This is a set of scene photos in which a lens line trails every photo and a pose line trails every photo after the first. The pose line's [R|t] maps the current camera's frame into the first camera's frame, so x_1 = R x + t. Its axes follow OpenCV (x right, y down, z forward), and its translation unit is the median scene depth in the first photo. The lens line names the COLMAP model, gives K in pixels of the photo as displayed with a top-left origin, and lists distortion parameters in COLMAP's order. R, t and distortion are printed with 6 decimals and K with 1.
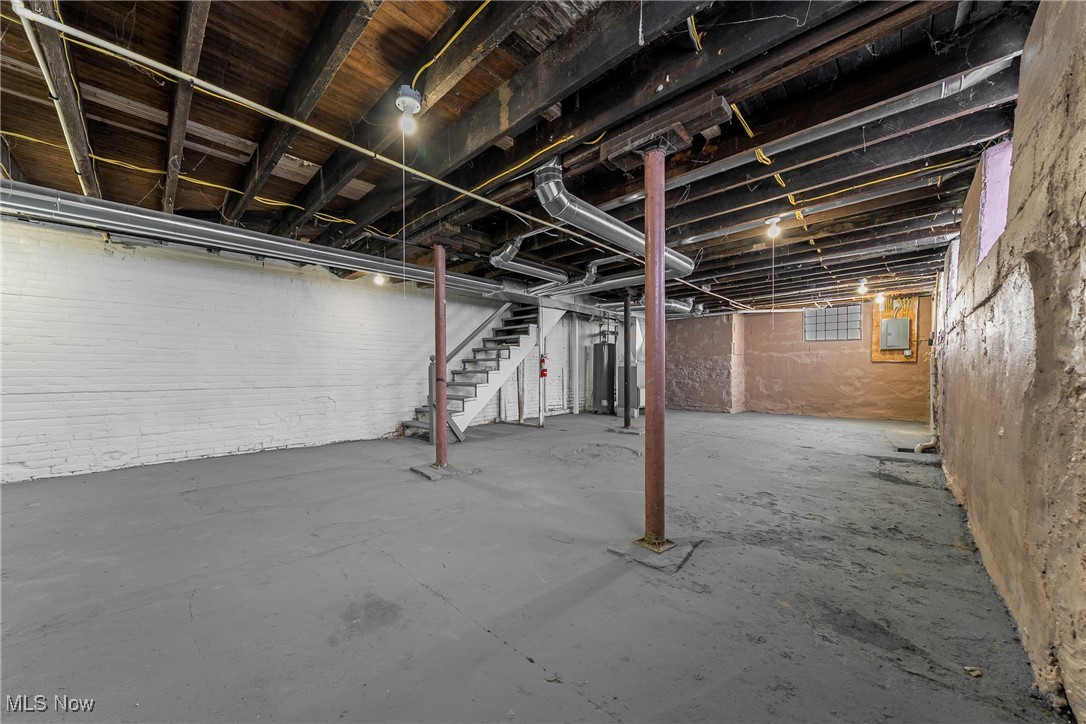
lens RADIAL K [[375.0, 0, 541.0], [0, 375.0, 369.2], [0, 0, 1]] dist [-0.001436, -0.000055]
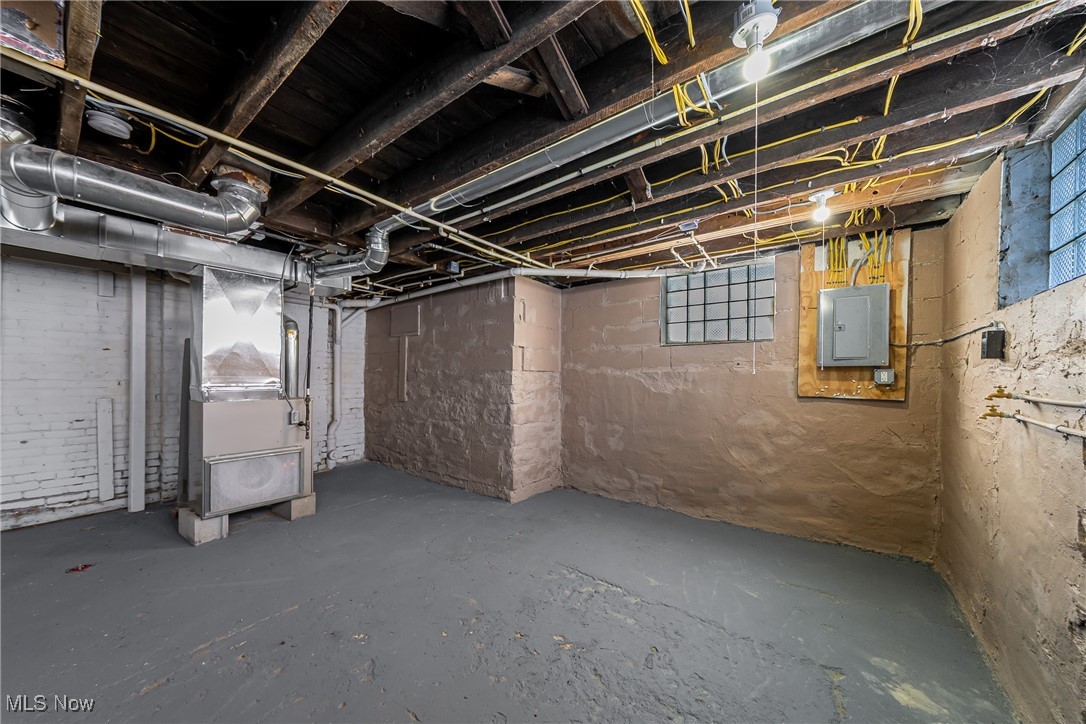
lens RADIAL K [[374.2, 0, 543.0], [0, 374.2, 373.6], [0, 0, 1]] dist [0.002098, 0.000105]
pose [[0.993353, 0.012931, 0.114381, 0.535059], [-0.012133, 0.999897, -0.007672, -0.036210], [-0.114468, 0.006234, 0.993407, 0.597991]]
